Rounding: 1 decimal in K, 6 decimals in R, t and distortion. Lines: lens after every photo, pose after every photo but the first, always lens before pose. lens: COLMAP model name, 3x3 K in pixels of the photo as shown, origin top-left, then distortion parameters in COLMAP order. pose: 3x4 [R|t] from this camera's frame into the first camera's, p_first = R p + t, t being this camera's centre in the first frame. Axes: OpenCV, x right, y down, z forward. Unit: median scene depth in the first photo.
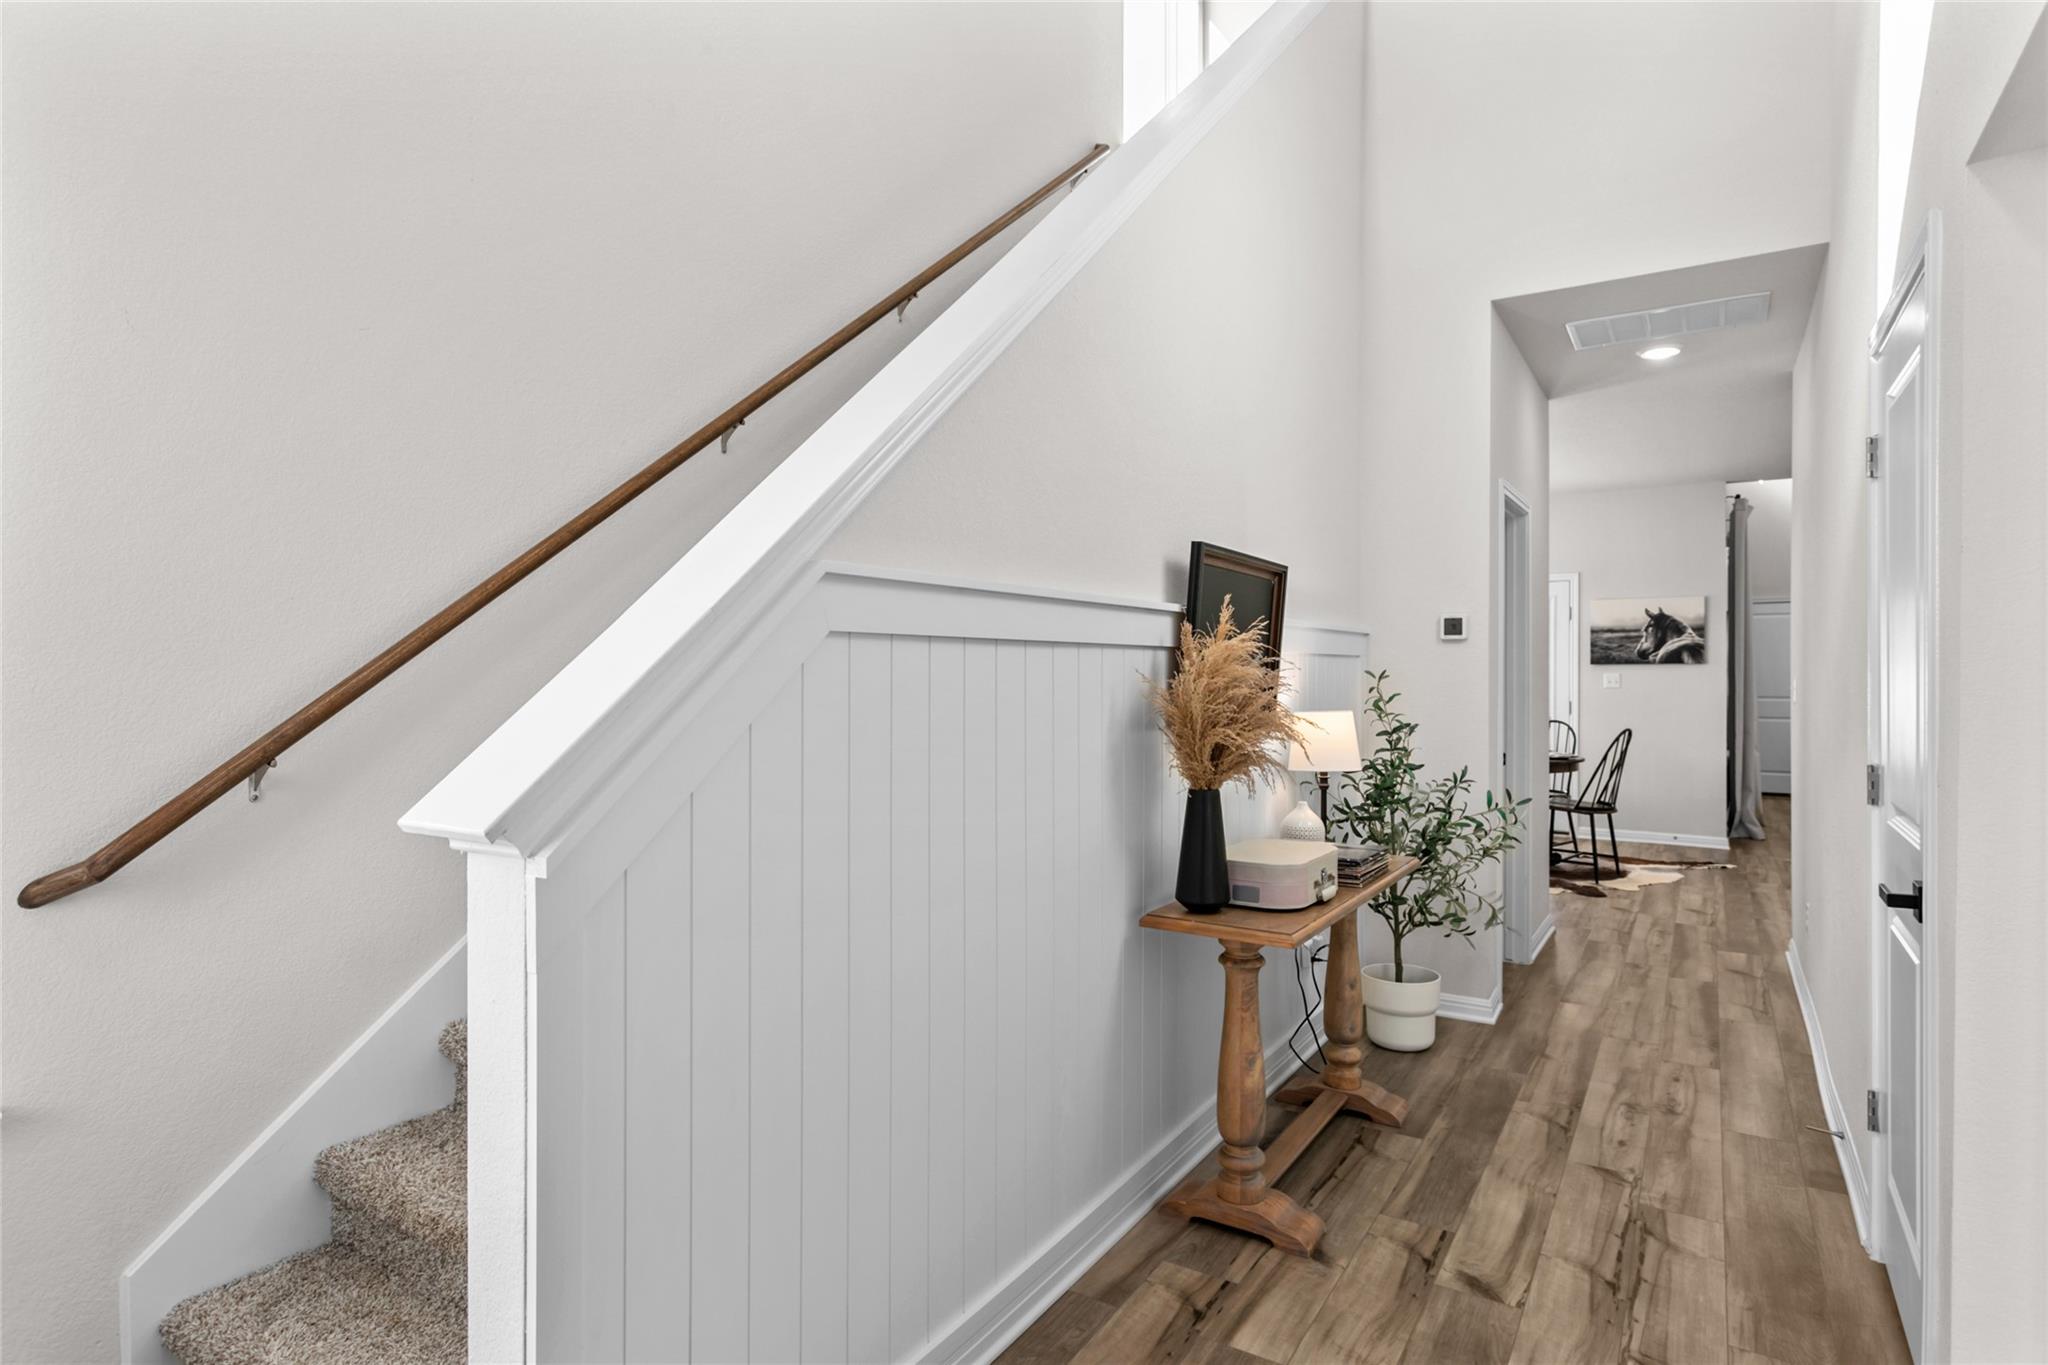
lens RADIAL K [[1095.5, 0, 1016.0], [0, 1095.5, 681.2], [0, 0, 1]] dist [0.001754, 0.000840]
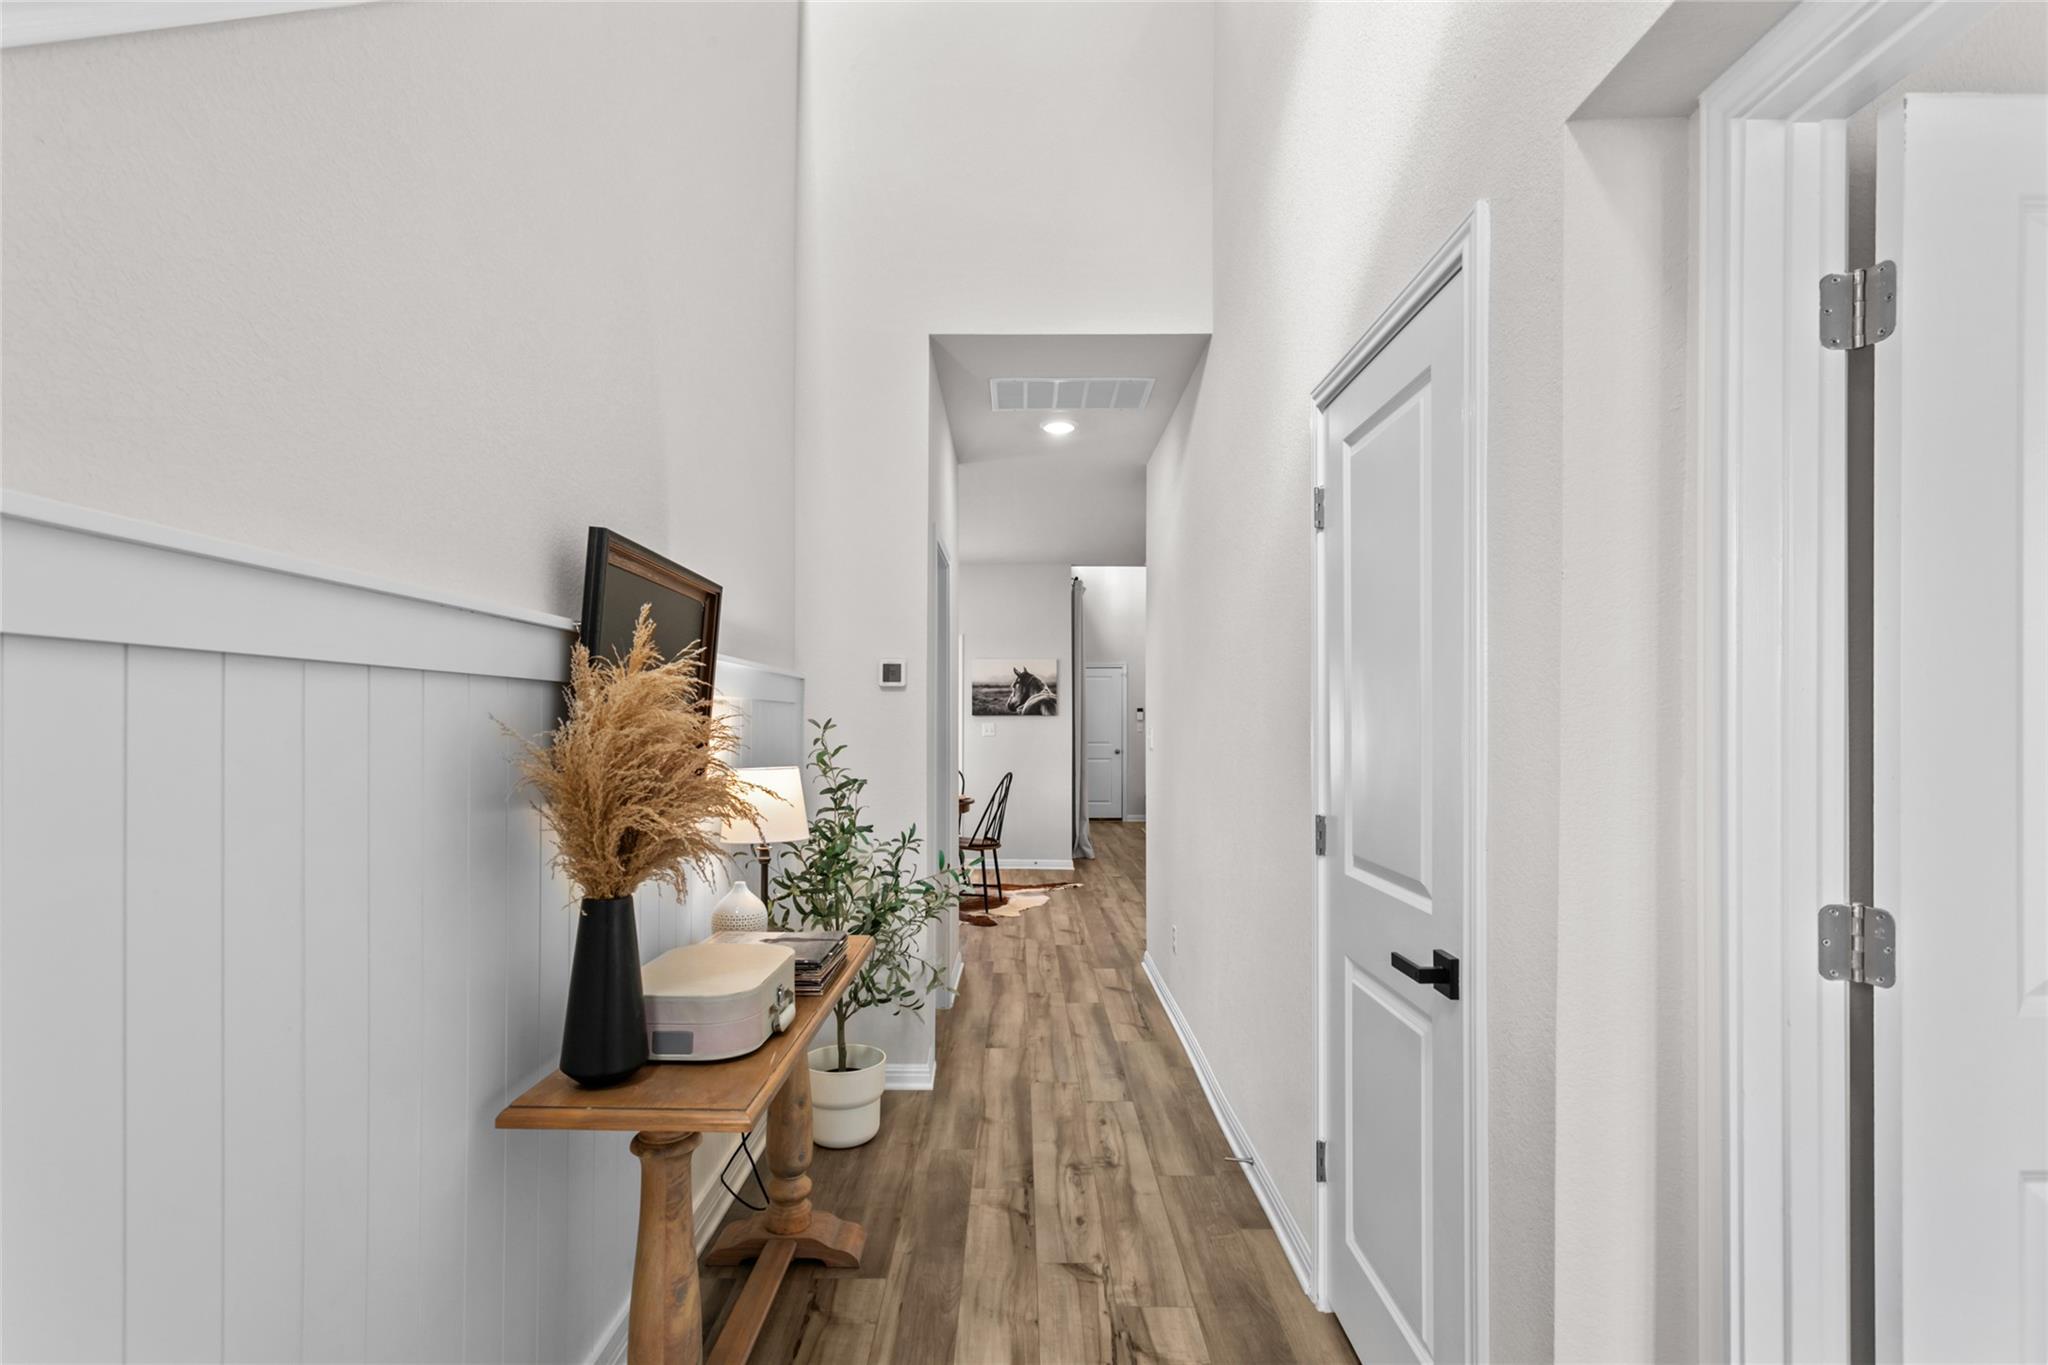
lens RADIAL K [[985.4, 0, 1011.1], [0, 985.4, 723.9], [0, 0, 1]] dist [0.002081, 0.000344]
pose [[0.850217, 0.001989, 0.526428, 0.051432], [0.001292, 0.999982, -0.005865, -0.001348], [-0.526430, 0.005667, 0.850199, 0.288390]]
